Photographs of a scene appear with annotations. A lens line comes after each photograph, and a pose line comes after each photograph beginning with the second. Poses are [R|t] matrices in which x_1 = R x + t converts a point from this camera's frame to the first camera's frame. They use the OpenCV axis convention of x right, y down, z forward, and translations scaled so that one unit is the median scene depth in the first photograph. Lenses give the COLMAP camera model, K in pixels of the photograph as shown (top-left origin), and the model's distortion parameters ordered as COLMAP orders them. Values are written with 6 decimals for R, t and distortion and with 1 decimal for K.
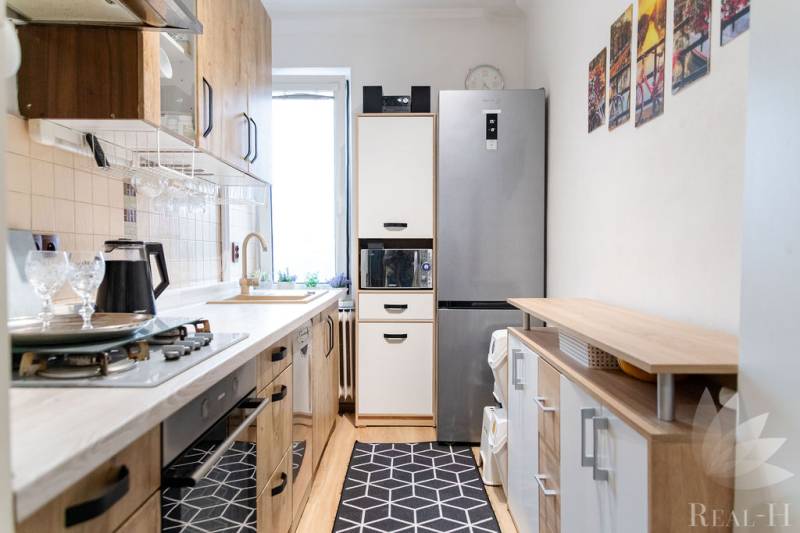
lens RADIAL K [[566.6, 0, 400.0], [0, 566.6, 266.5], [0, 0, 1]] dist [0.023662, -0.003080]
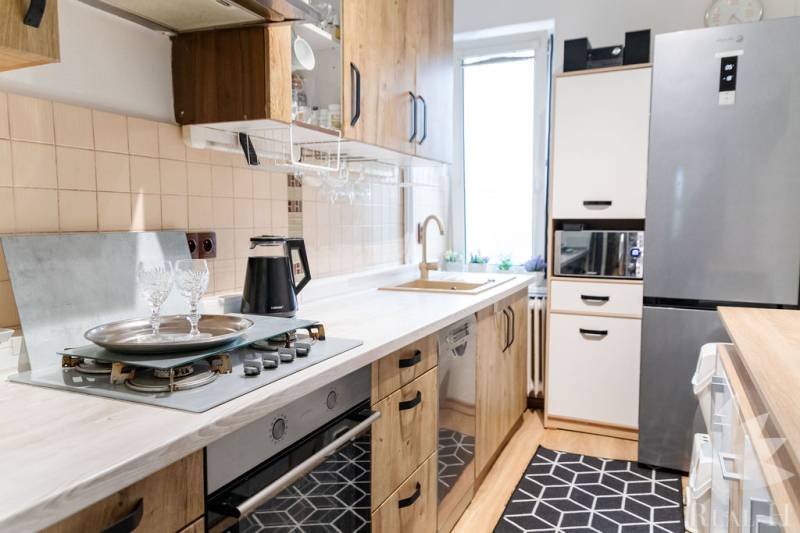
lens RADIAL K [[586.3, 0, 400.0], [0, 586.3, 266.5], [0, 0, 1]] dist [0.036103, 0.000323]
pose [[0.912438, 0.034977, -0.407718, 0.104700], [-0.009250, 0.997849, 0.064901, -0.039693], [0.409111, -0.055447, 0.910798, 0.082066]]
